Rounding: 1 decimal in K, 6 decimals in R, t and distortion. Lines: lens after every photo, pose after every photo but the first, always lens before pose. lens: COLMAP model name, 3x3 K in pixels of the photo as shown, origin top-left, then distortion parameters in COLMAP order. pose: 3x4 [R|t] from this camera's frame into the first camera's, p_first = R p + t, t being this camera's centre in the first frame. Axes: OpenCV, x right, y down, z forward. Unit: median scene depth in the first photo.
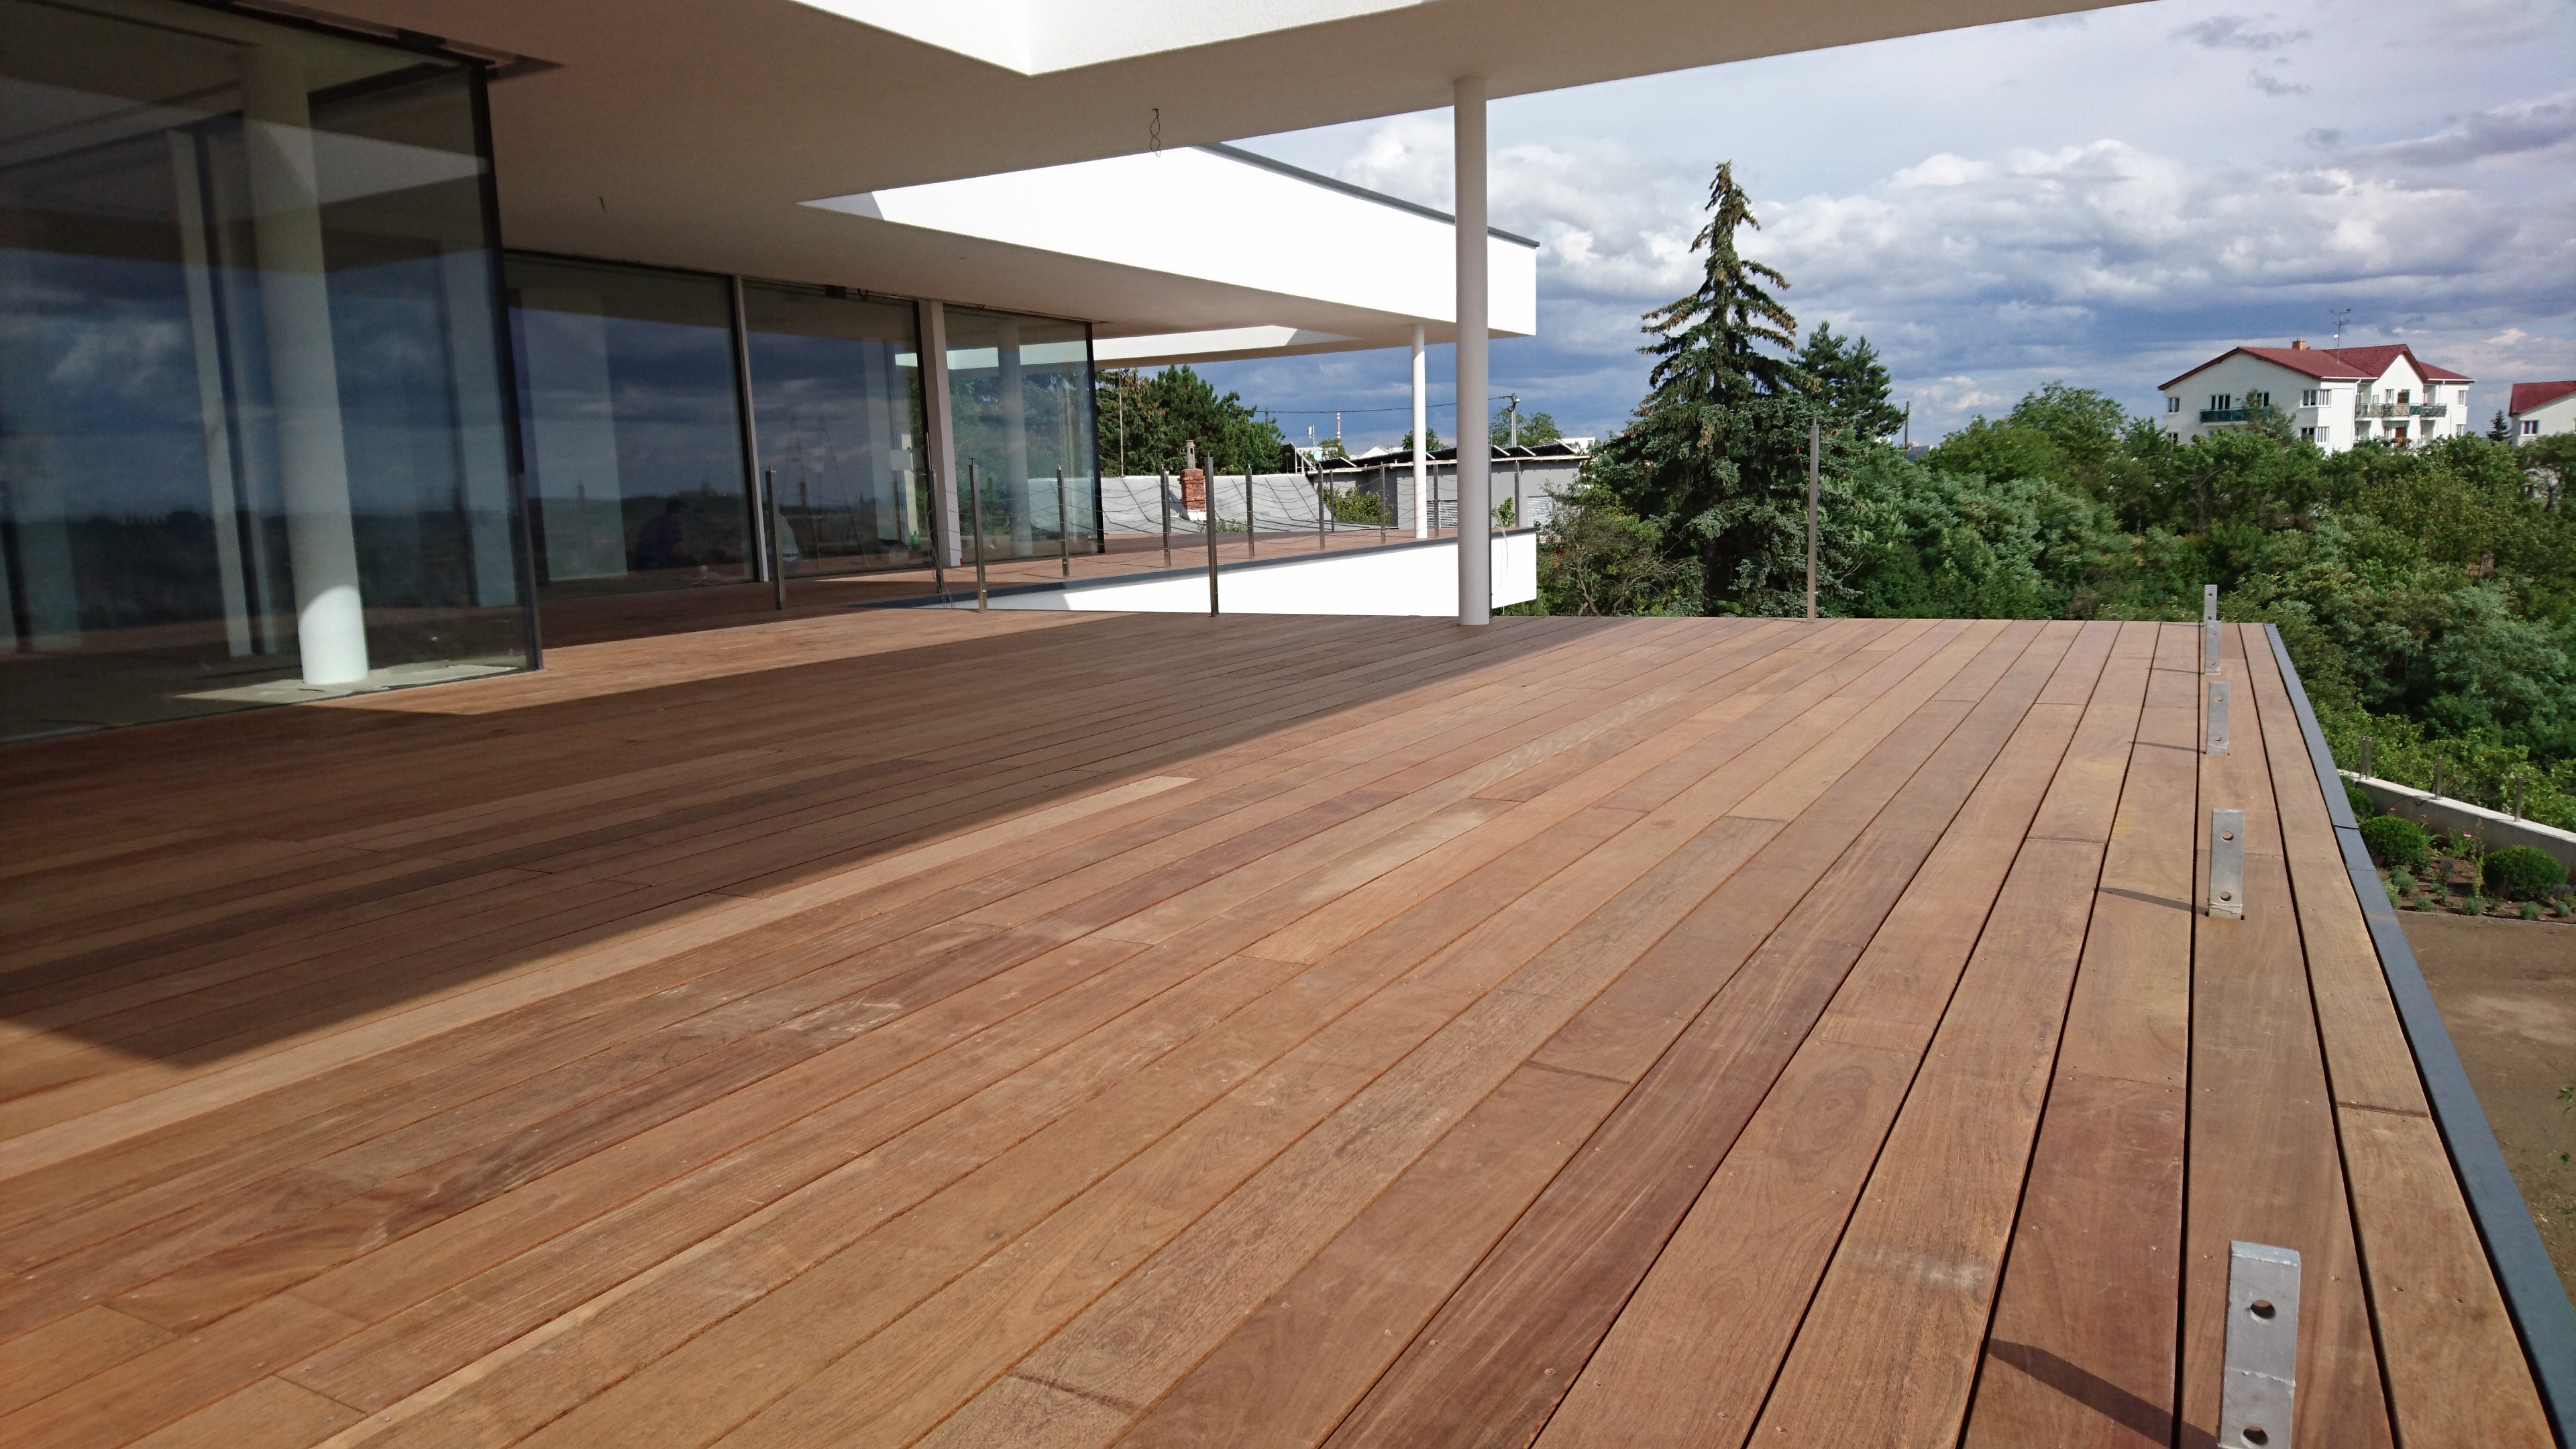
lens RADIAL K [[1619.3, 0, 1280.4], [0, 1619.3, 725.6], [0, 0, 1]] dist [0.072377, -0.091785]
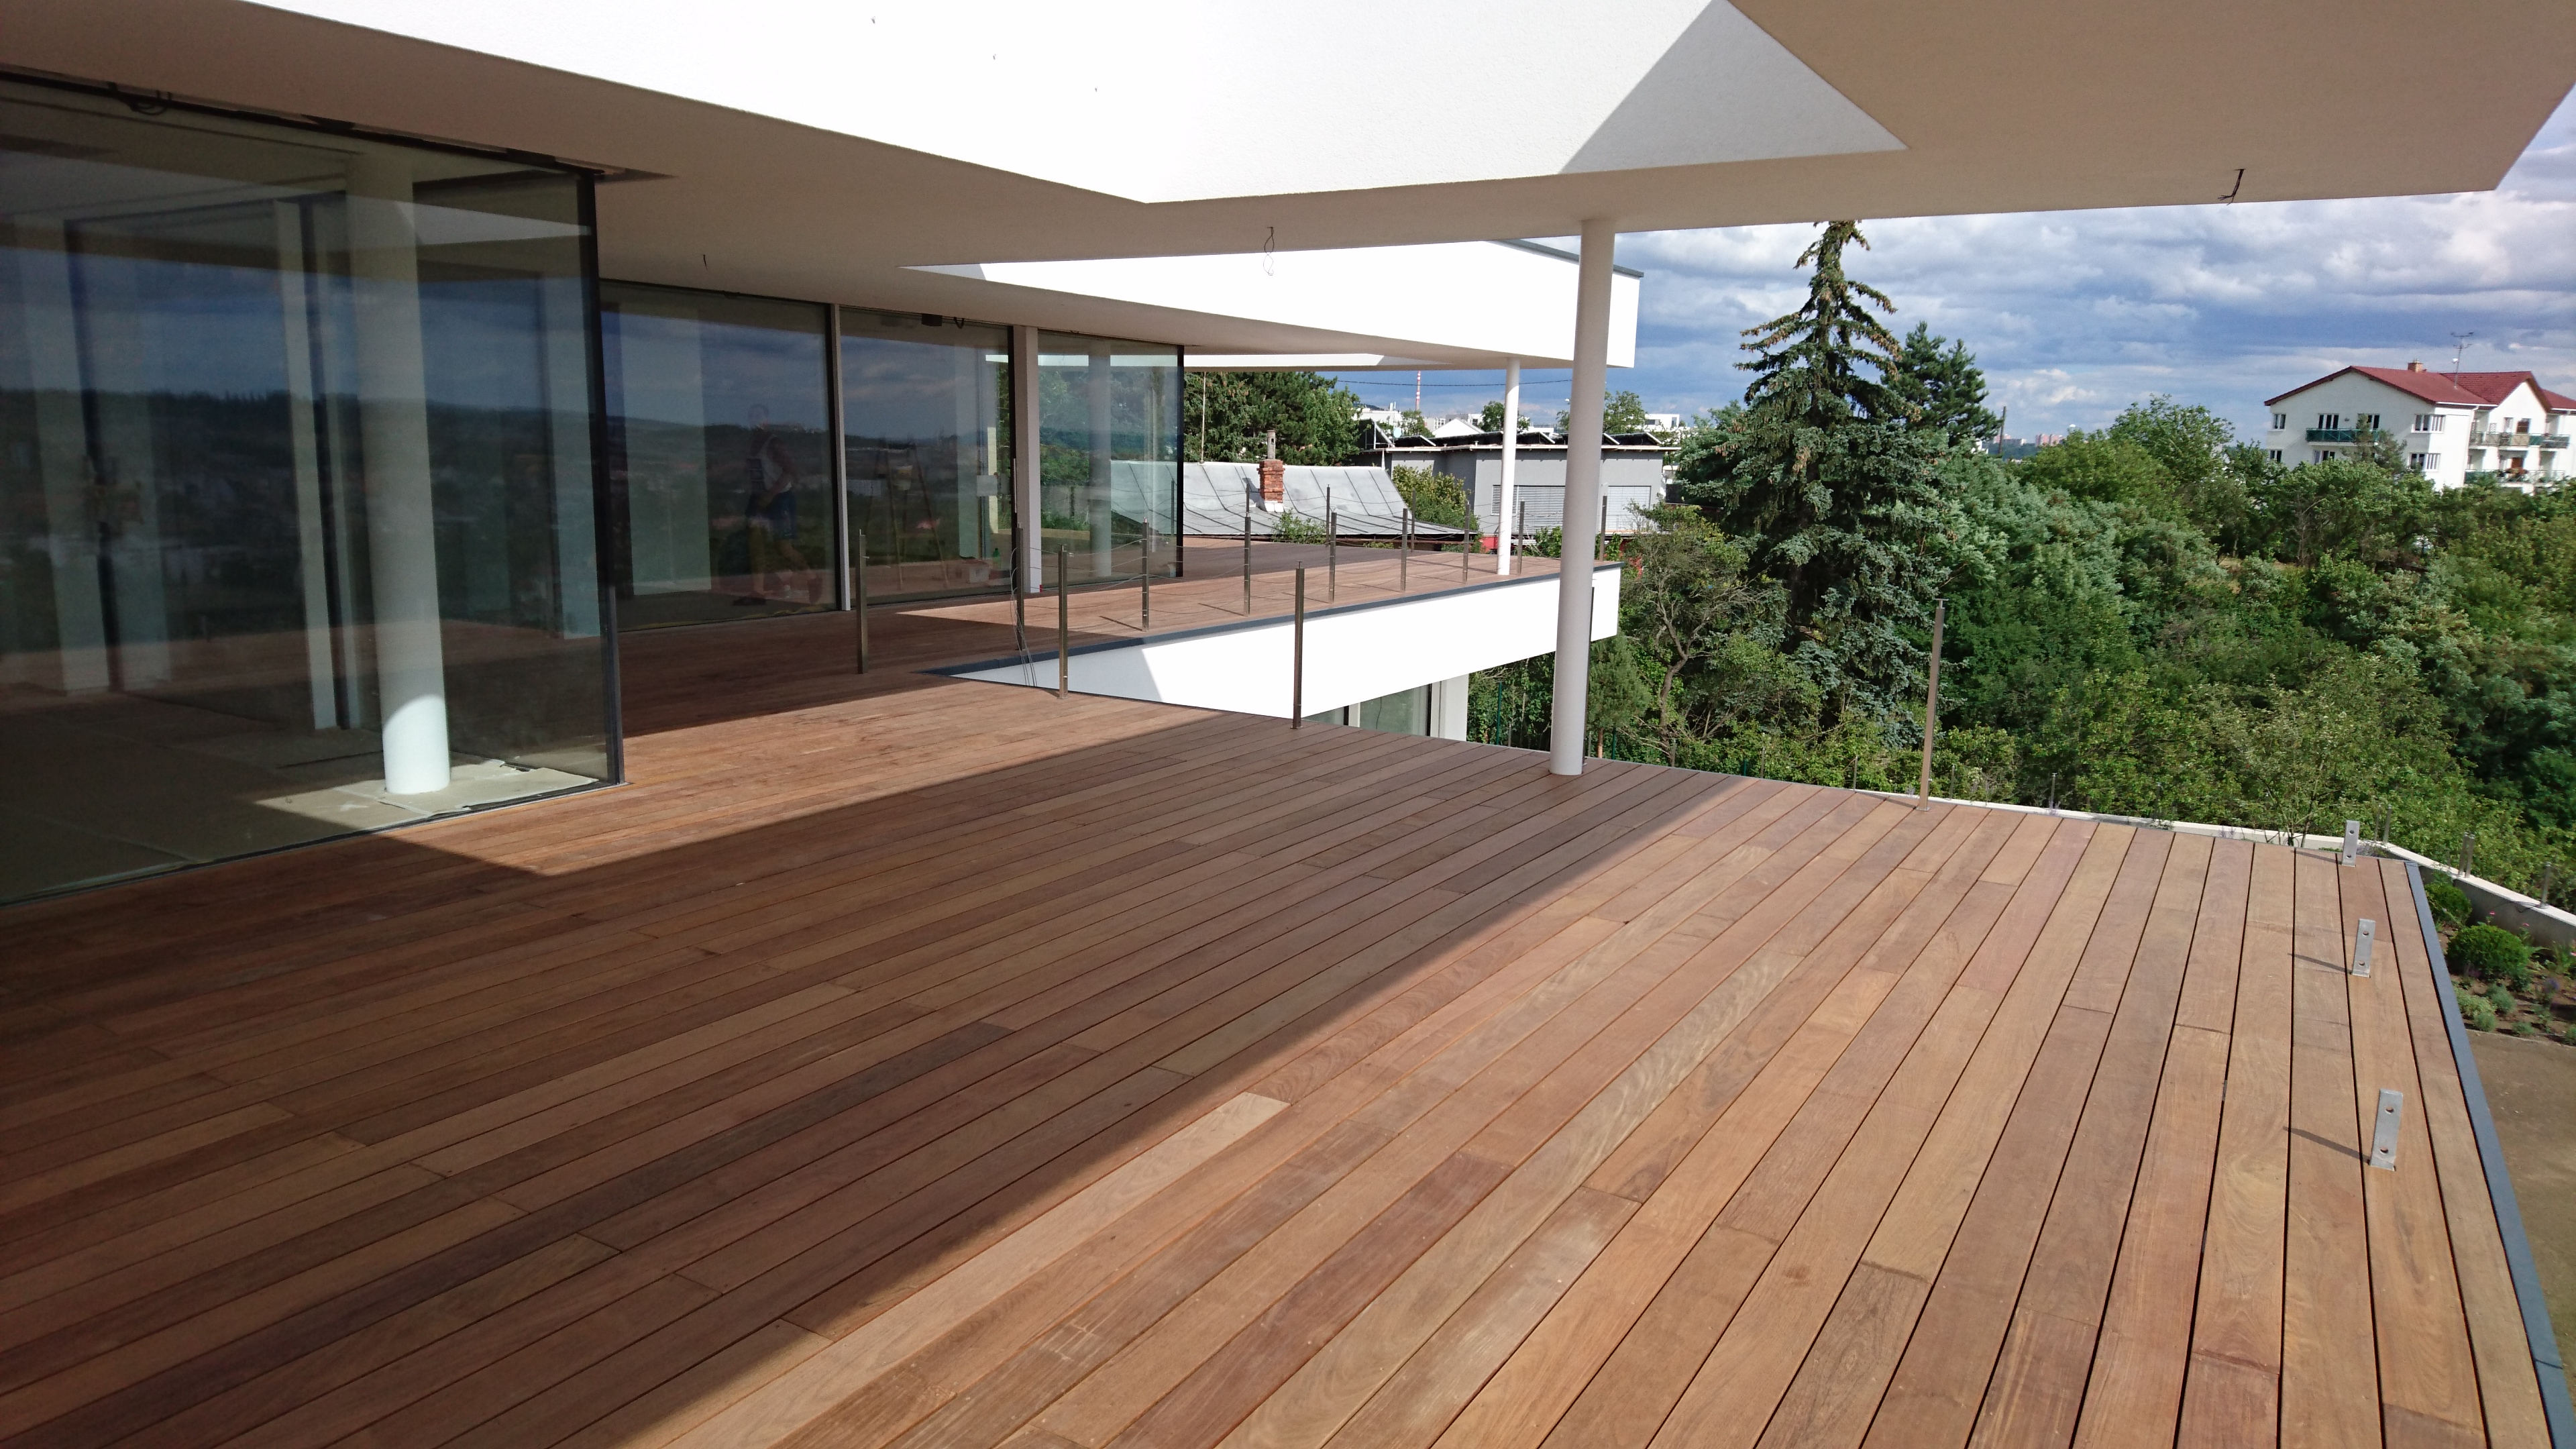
lens RADIAL K [[1621.8, 0, 1278.6], [0, 1621.8, 727.4], [0, 0, 1]] dist [0.016554, -0.006504]
pose [[0.997403, 0.061288, -0.037822, -0.004226], [-0.060195, 0.997754, 0.029383, -0.025910], [0.039537, -0.027030, 0.998852, 0.007278]]
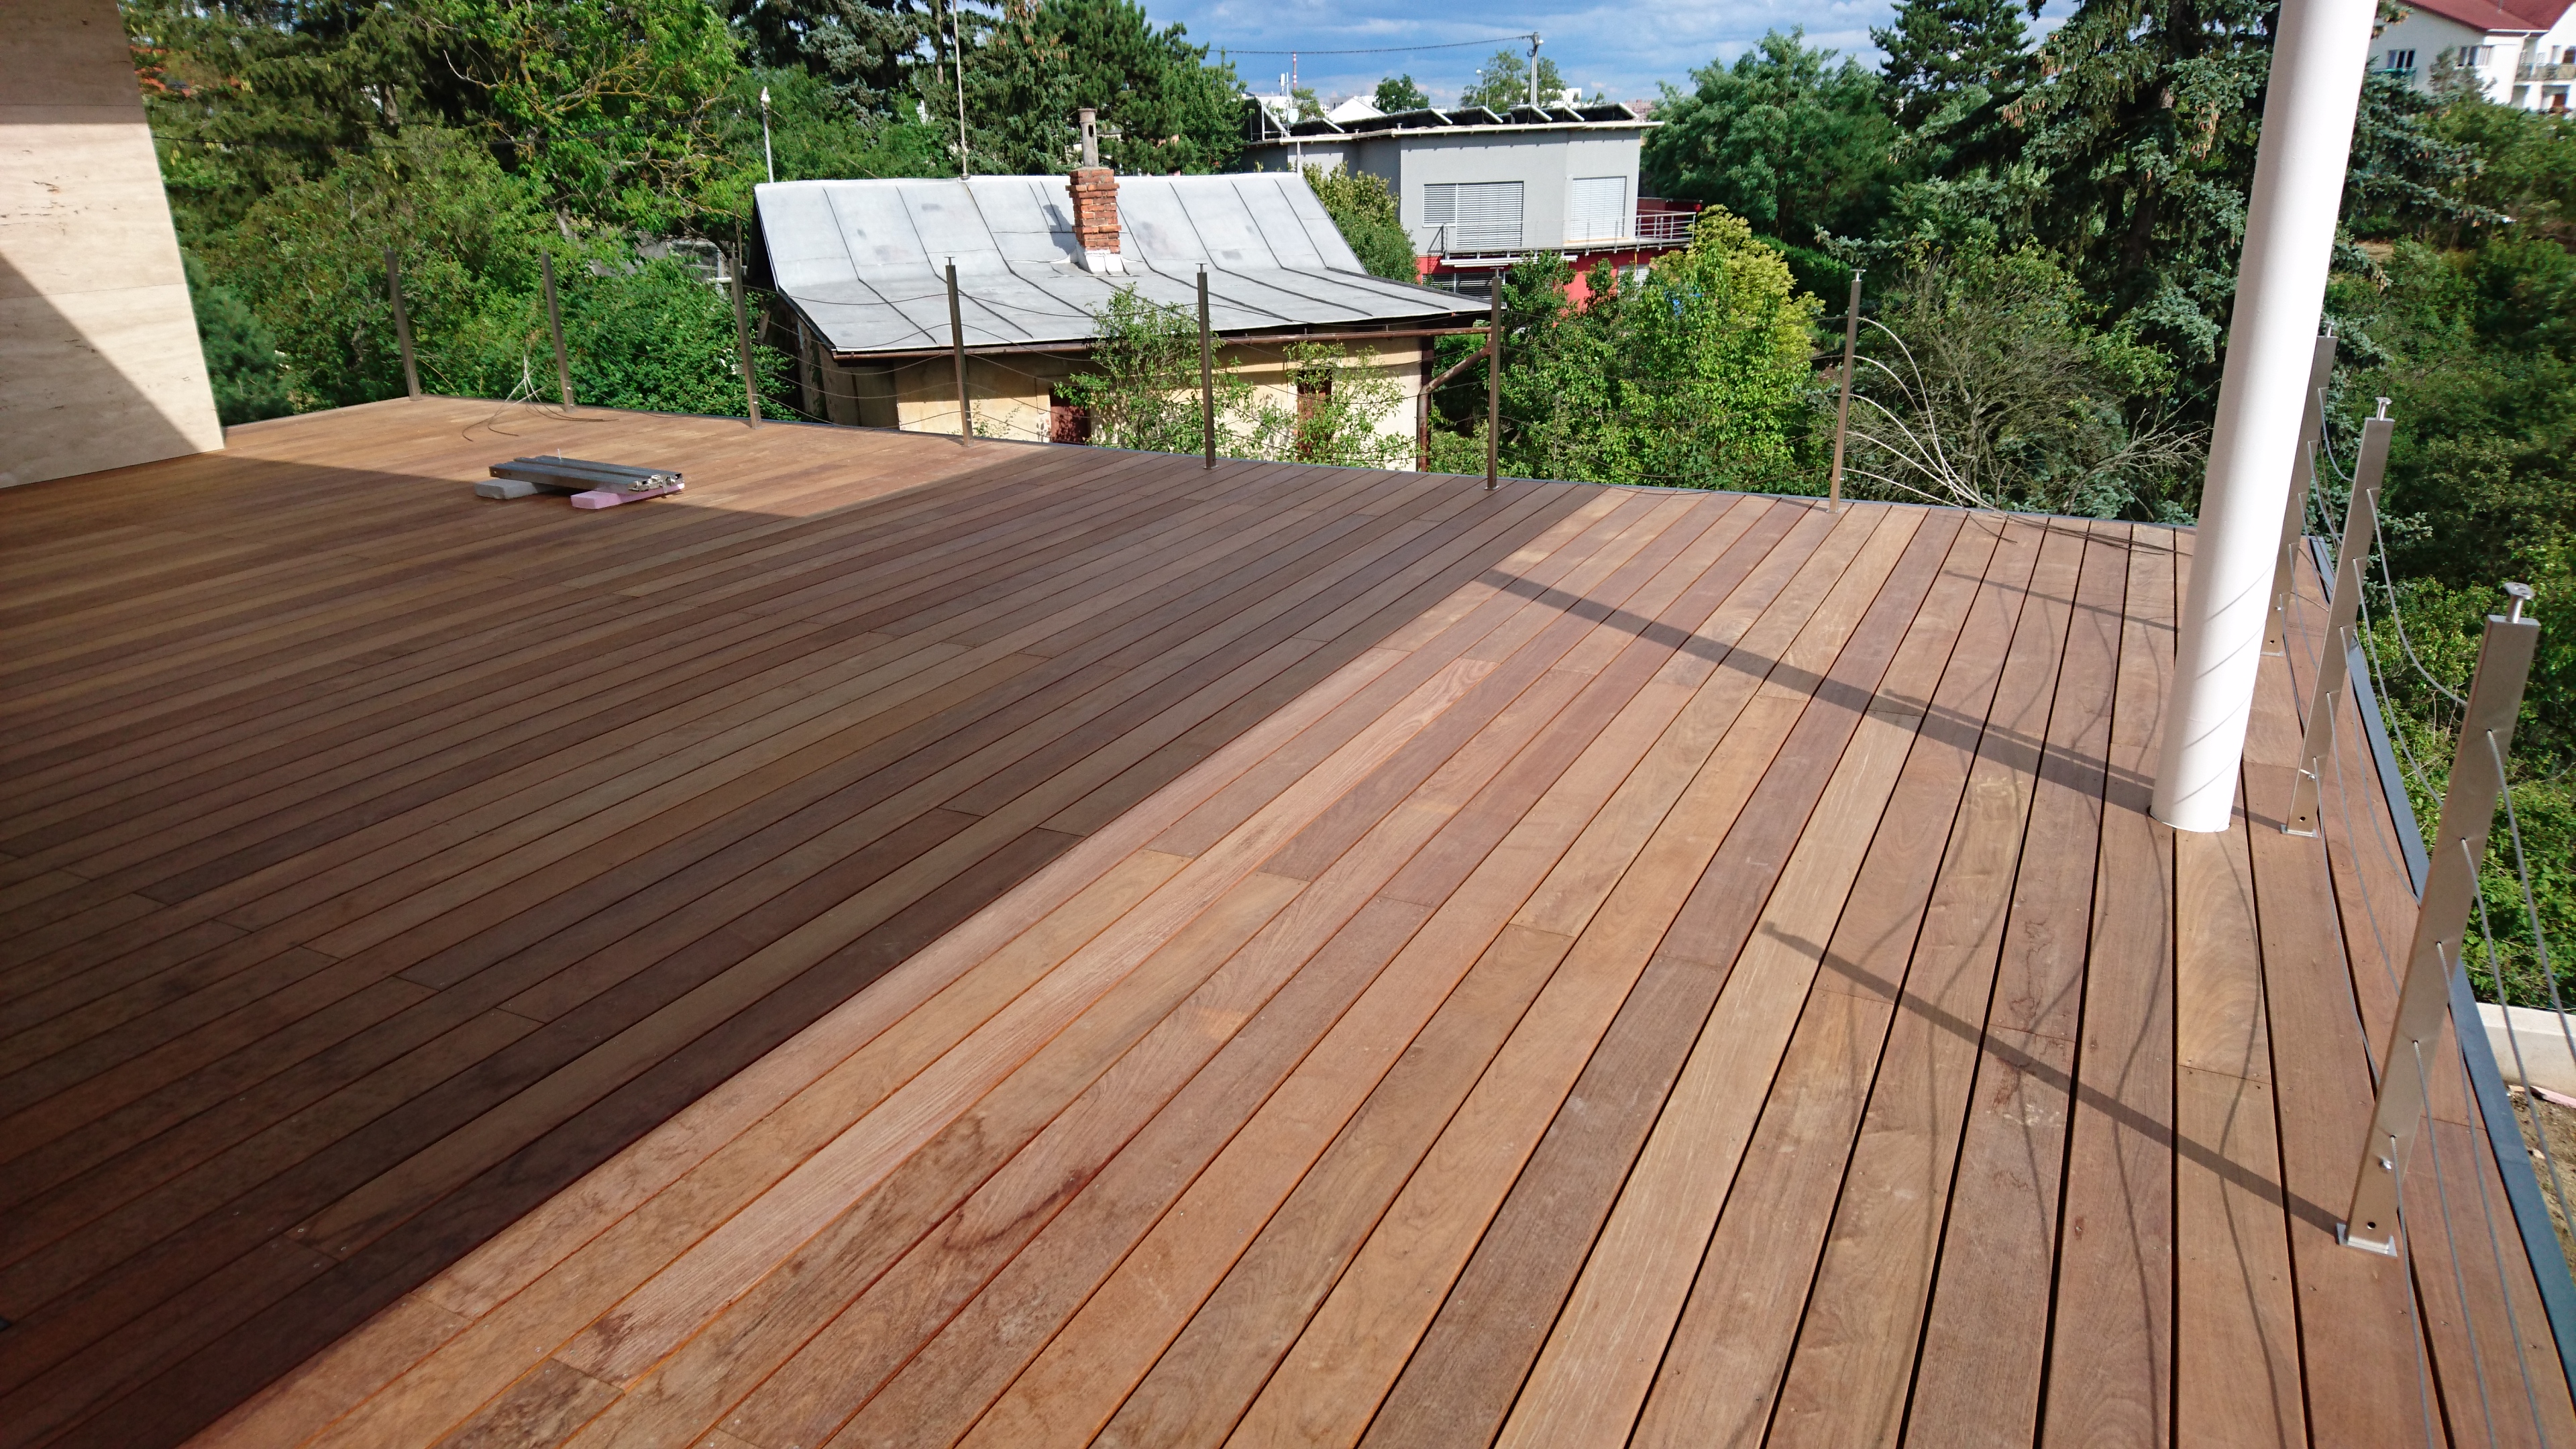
lens RADIAL K [[1639.5, 0, 1294.2], [0, 1639.5, 696.5], [0, 0, 1]] dist [0.087809, -0.099756]
pose [[0.999261, 0.000269, 0.038448, -0.011751], [-0.007153, 0.983818, 0.179029, -0.091749], [-0.037778, -0.179171, 0.983092, 0.468805]]
